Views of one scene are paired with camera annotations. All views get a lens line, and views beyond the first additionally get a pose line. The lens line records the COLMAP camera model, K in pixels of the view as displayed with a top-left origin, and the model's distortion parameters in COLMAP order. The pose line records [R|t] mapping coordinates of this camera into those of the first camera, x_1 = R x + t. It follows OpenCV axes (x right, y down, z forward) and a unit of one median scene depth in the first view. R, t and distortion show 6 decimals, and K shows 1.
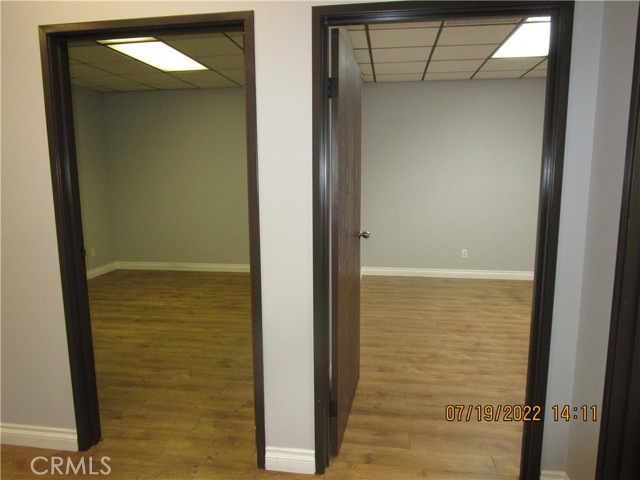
lens RADIAL K [[458.1, 0, 319.0], [0, 458.1, 241.8], [0, 0, 1]] dist [-0.023050, 0.001954]
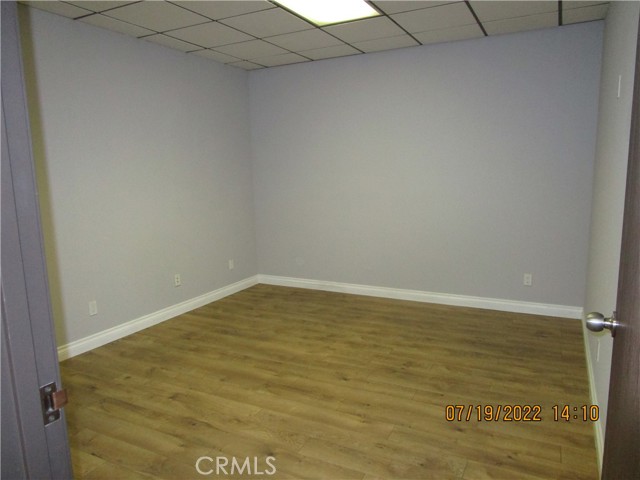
lens RADIAL K [[458.1, 0, 319.0], [0, 458.1, 241.8], [0, 0, 1]] dist [-0.023050, 0.001954]
pose [[0.945818, 0.037951, -0.322473, -0.100325], [-0.032880, 0.999235, 0.021159, -0.051161], [0.323030, -0.009409, 0.946342, 0.338789]]
